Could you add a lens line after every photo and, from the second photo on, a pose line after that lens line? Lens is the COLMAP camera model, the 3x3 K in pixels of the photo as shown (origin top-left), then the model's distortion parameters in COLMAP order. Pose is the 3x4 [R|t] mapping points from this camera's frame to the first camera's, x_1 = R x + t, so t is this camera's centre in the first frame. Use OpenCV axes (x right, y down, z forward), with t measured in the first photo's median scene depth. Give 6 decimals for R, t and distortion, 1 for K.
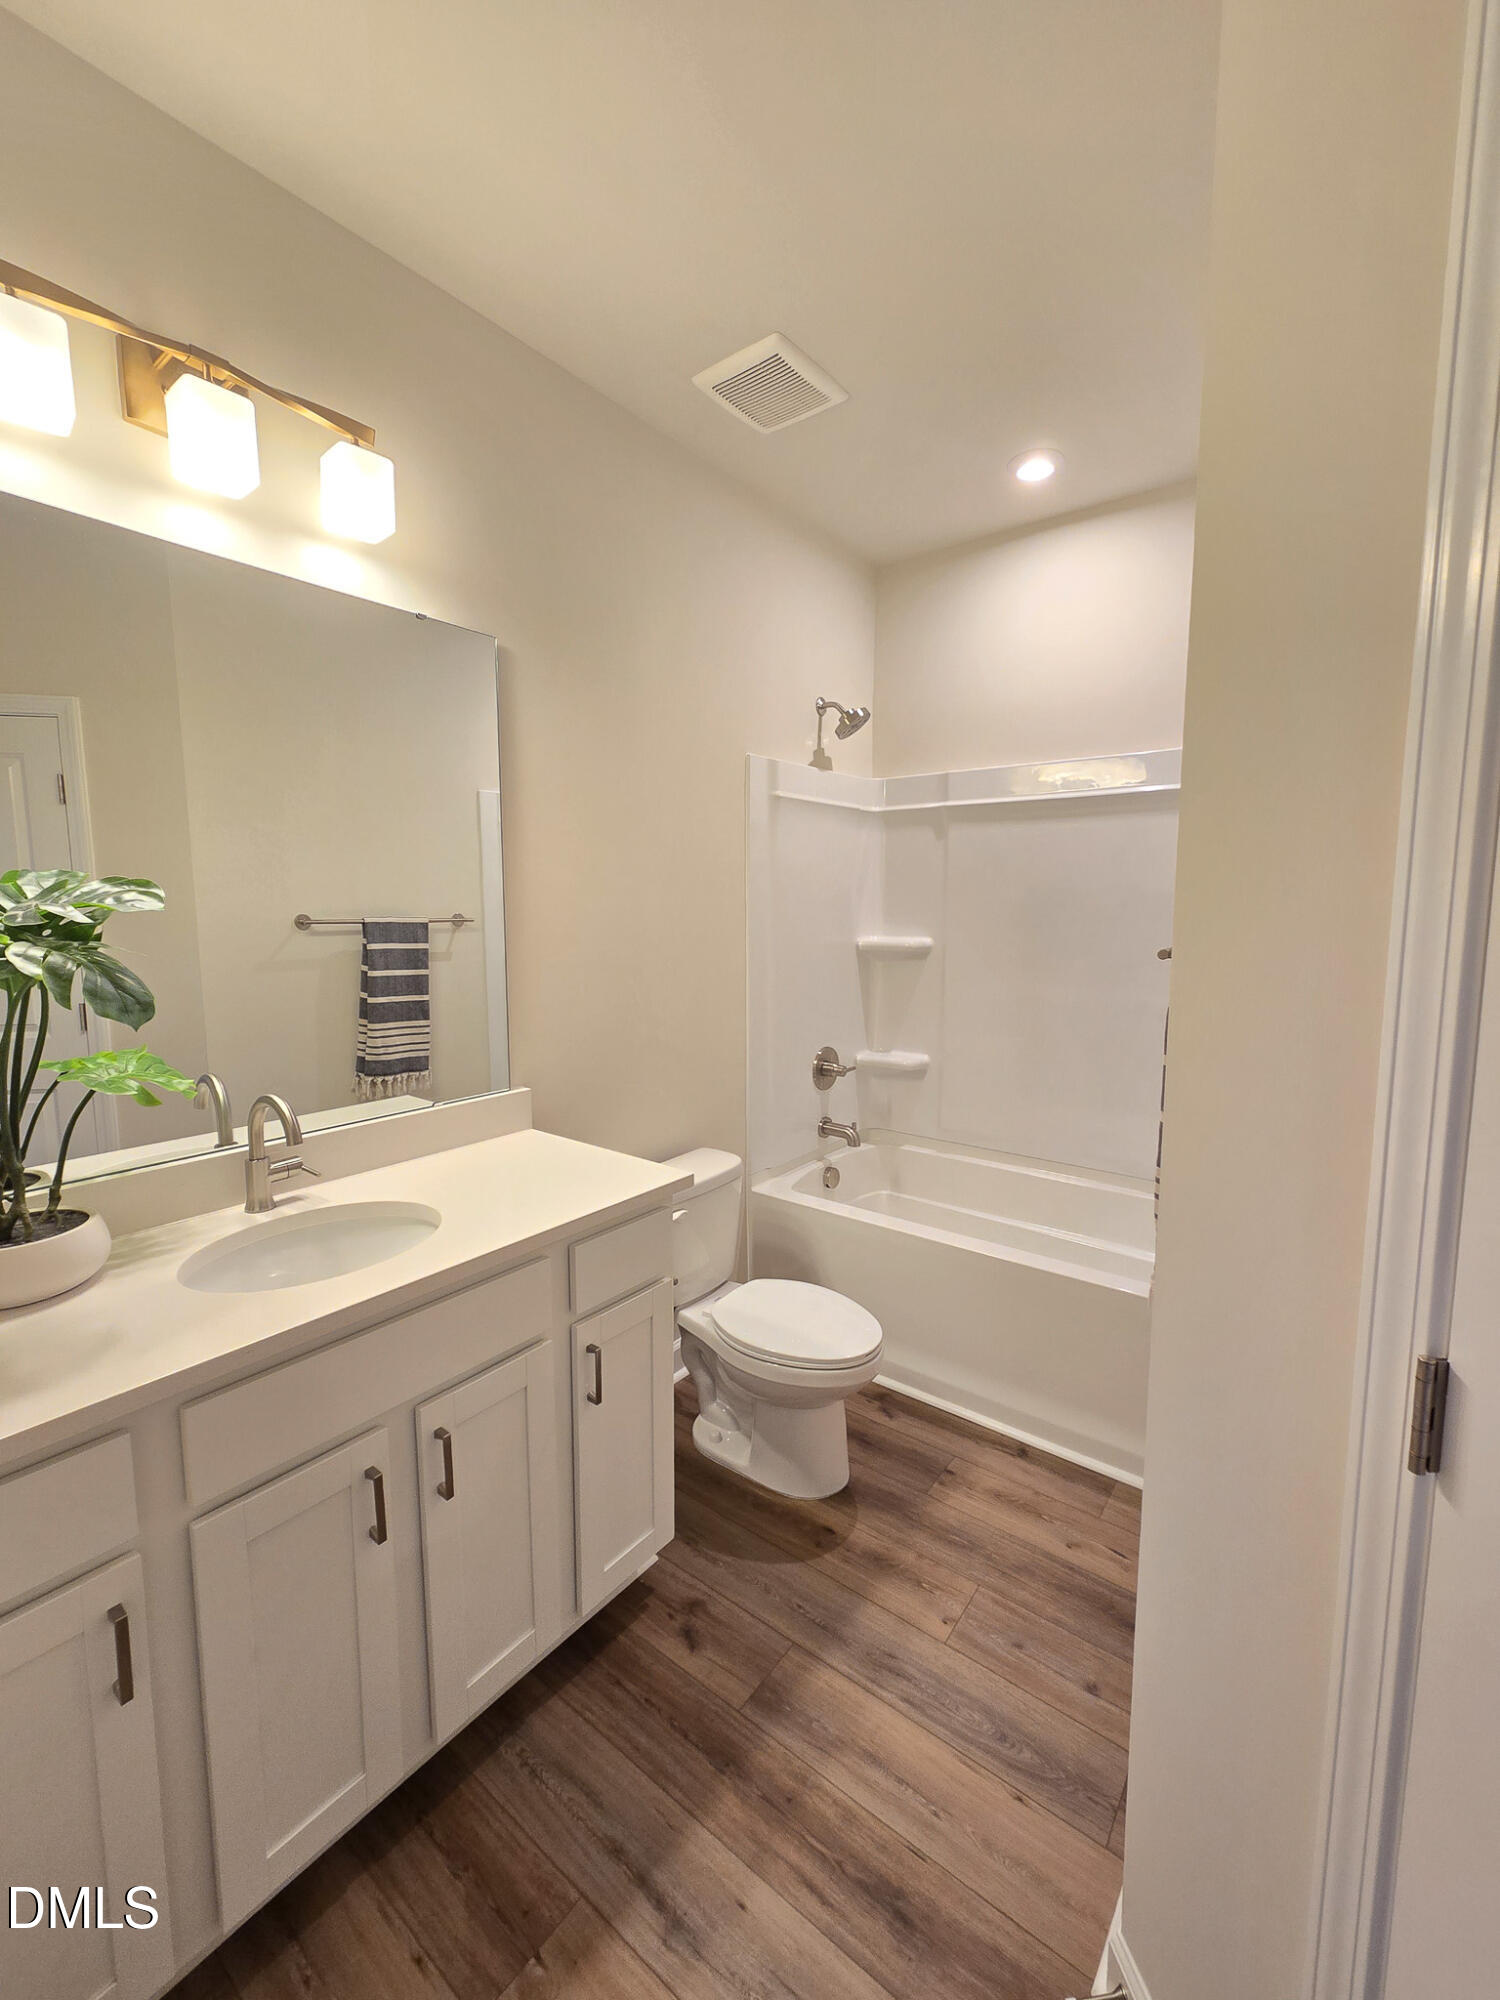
lens RADIAL K [[822.8, 0, 763.9], [0, 822.8, 988.6], [0, 0, 1]] dist [0.001534, 0.000029]
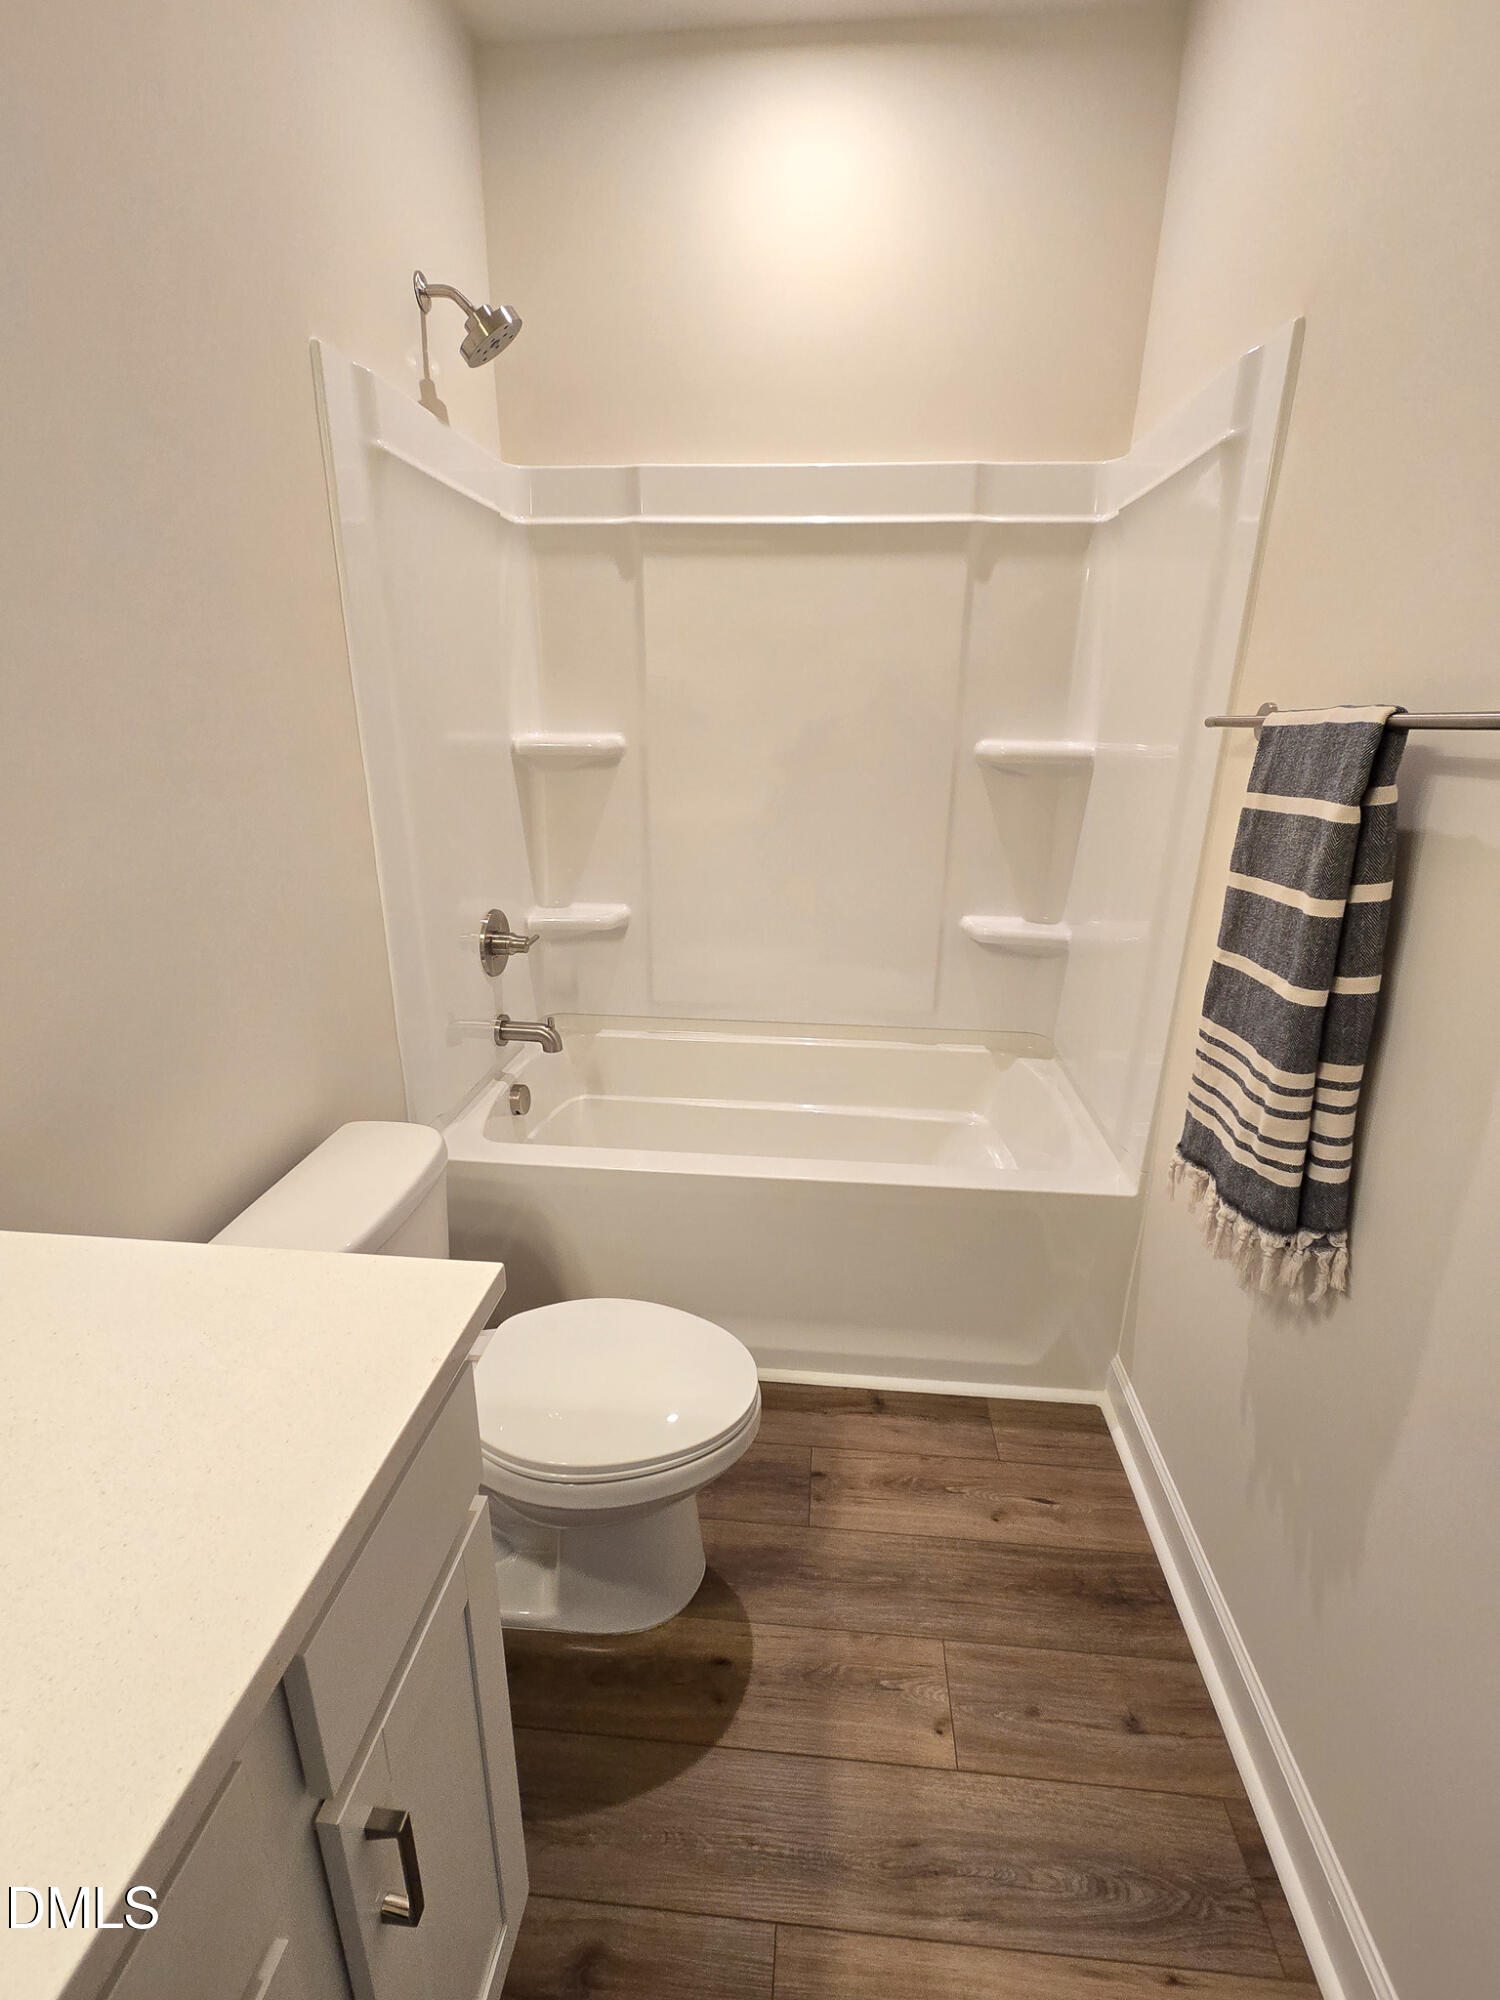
lens RADIAL K [[852.5, 0, 753.6], [0, 852.5, 992.0], [0, 0, 1]] dist [-0.001847, 0.000063]
pose [[0.845076, -0.156323, 0.511282, -0.152760], [0.045592, 0.973888, 0.222405, -0.008794], [-0.532699, -0.164639, 0.830136, 0.485544]]
